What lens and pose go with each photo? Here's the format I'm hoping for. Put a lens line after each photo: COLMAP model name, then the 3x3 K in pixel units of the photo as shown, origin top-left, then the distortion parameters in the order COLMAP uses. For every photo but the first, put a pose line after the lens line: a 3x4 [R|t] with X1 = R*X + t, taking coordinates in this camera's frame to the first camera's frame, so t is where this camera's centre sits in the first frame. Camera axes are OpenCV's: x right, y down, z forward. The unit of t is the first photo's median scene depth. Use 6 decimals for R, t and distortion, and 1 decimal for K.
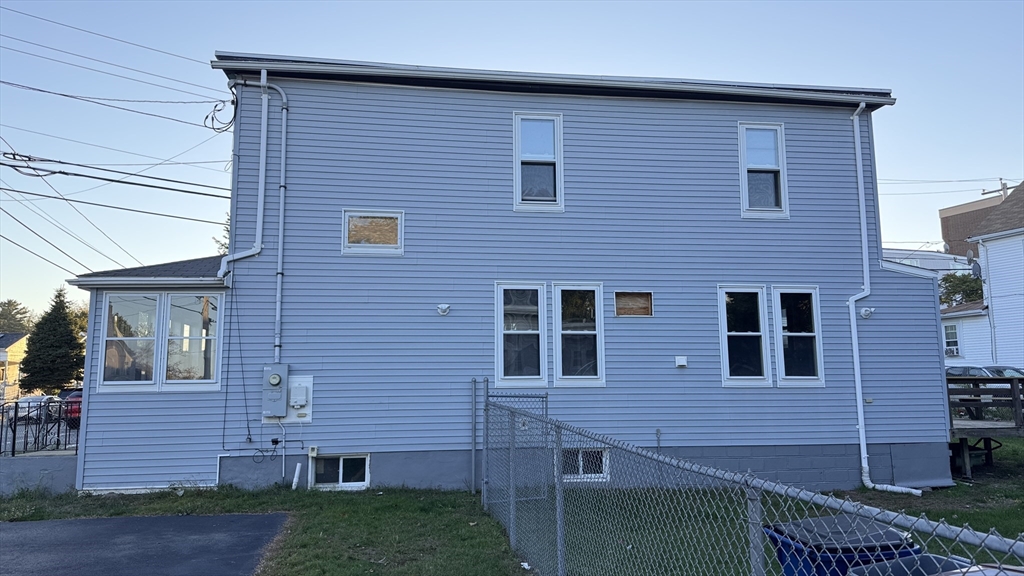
lens RADIAL K [[669.3, 0, 513.3], [0, 669.3, 289.9], [0, 0, 1]] dist [0.012342, 0.001369]
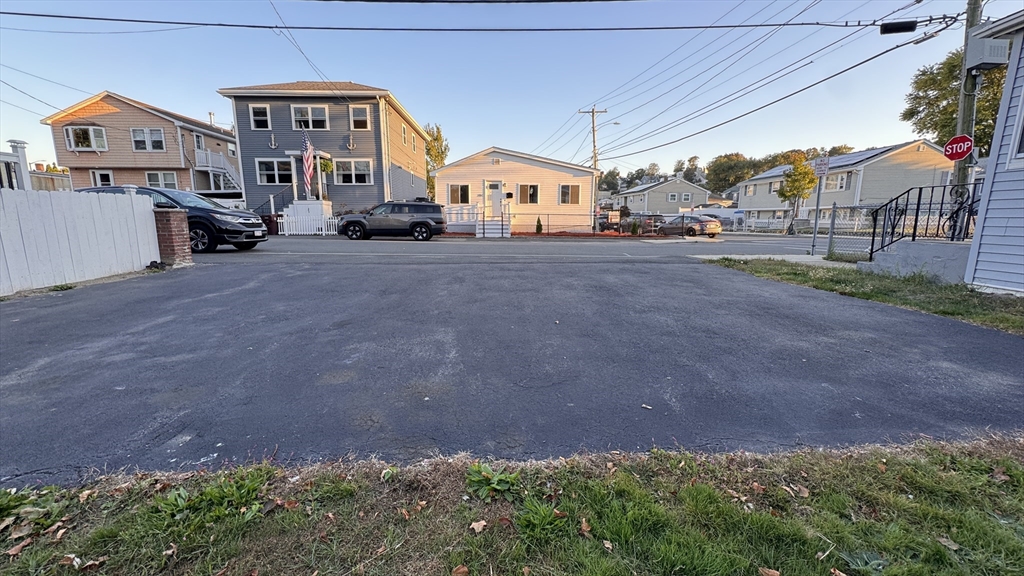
lens RADIAL K [[405.6, 0, 516.3], [0, 405.6, 287.0], [0, 0, 1]] dist [-0.002489, -0.000458]
pose [[-0.130131, 0.180065, -0.975009, -0.047944], [0.143008, 0.976497, 0.161253, 0.112219], [0.981129, -0.118450, -0.152823, 0.425627]]
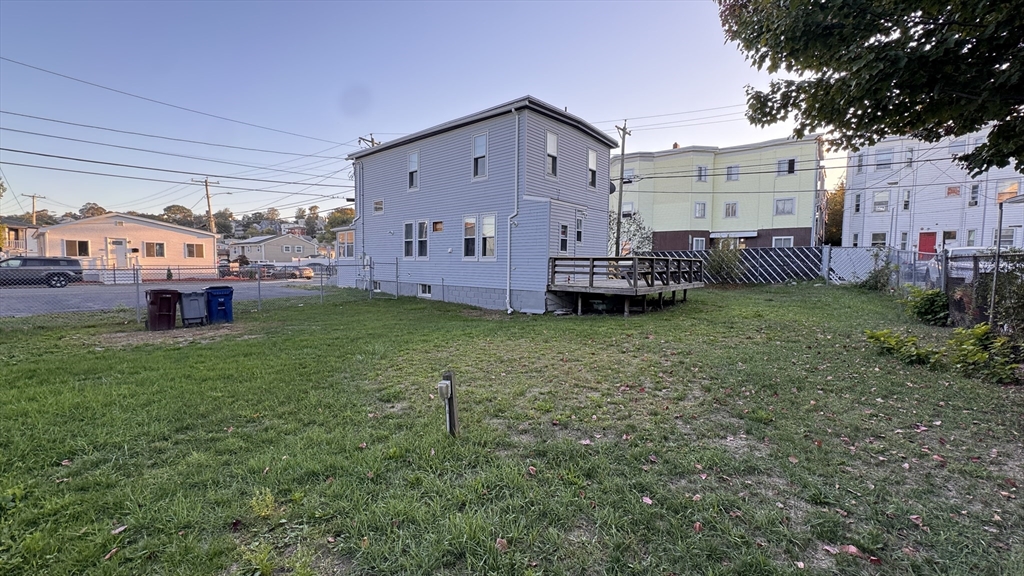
lens RADIAL K [[405.6, 0, 510.6], [0, 405.6, 292.3], [0, 0, 1]] dist [-0.002489, -0.000458]
pose [[0.650452, 0.069229, -0.756386, 1.506524], [0.097514, 0.979985, 0.173551, 0.025862], [0.753262, -0.186645, 0.630683, 0.242903]]
